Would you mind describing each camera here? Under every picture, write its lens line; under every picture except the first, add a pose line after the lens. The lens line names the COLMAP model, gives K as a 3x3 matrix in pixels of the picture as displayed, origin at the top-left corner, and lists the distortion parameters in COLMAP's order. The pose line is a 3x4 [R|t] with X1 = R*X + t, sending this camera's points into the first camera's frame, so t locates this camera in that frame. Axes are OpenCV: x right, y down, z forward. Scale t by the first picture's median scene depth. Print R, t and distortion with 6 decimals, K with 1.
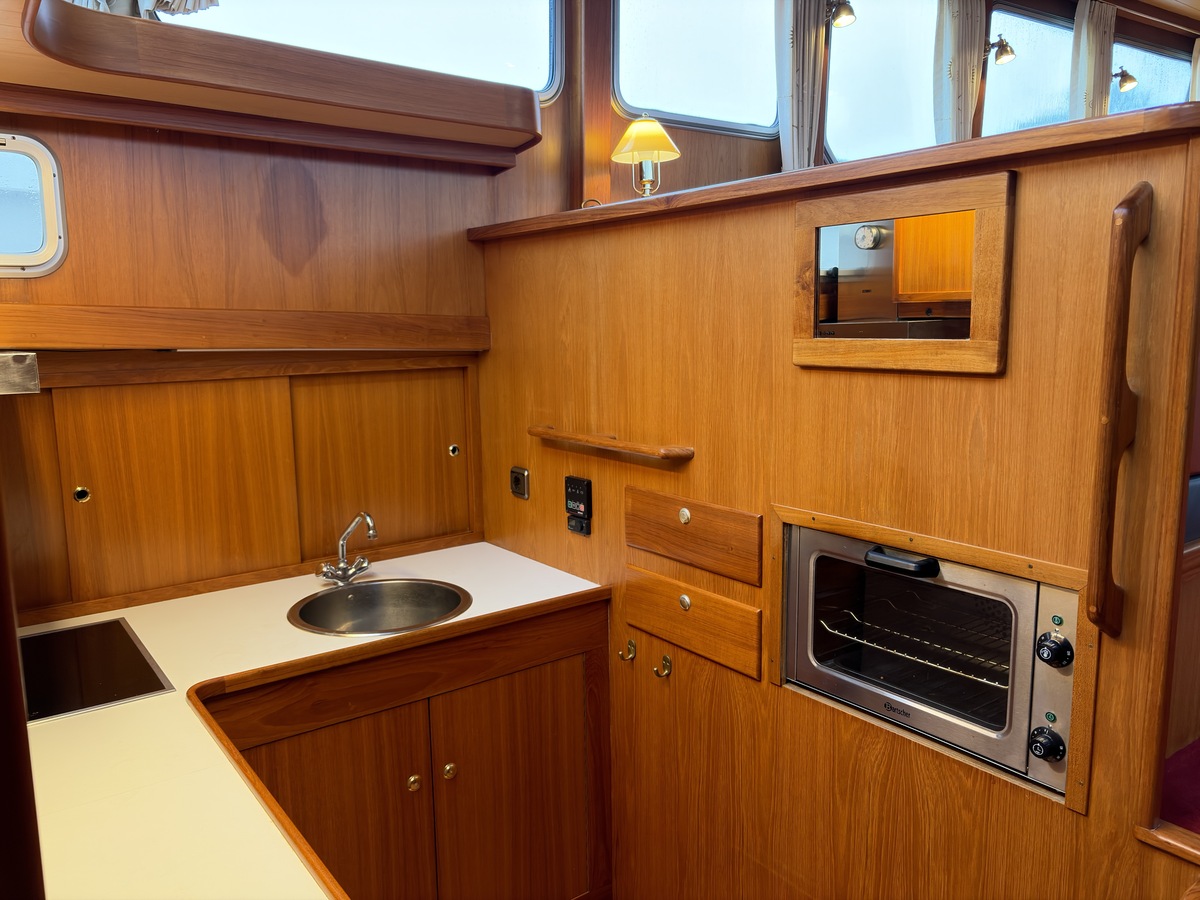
lens RADIAL K [[911.2, 0, 598.3], [0, 911.2, 447.6], [0, 0, 1]] dist [0.044577, -0.017205]
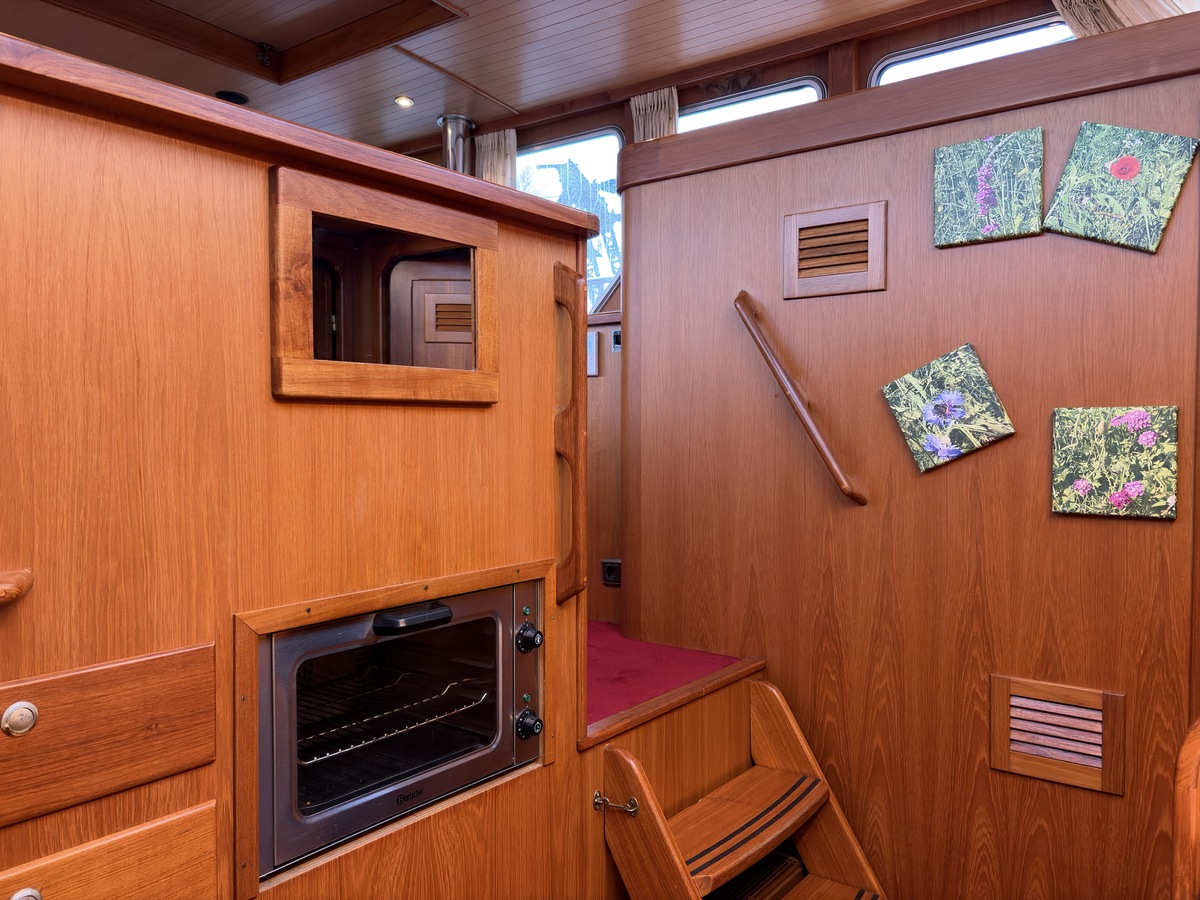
lens RADIAL K [[911.2, 0, 600.3], [0, 911.2, 451.1], [0, 0, 1]] dist [0.044577, -0.017205]
pose [[-0.279933, -0.011833, 0.959947, -0.536849], [0.141558, 0.988485, 0.053465, -0.053625], [-0.949526, 0.150855, -0.275035, 0.997393]]
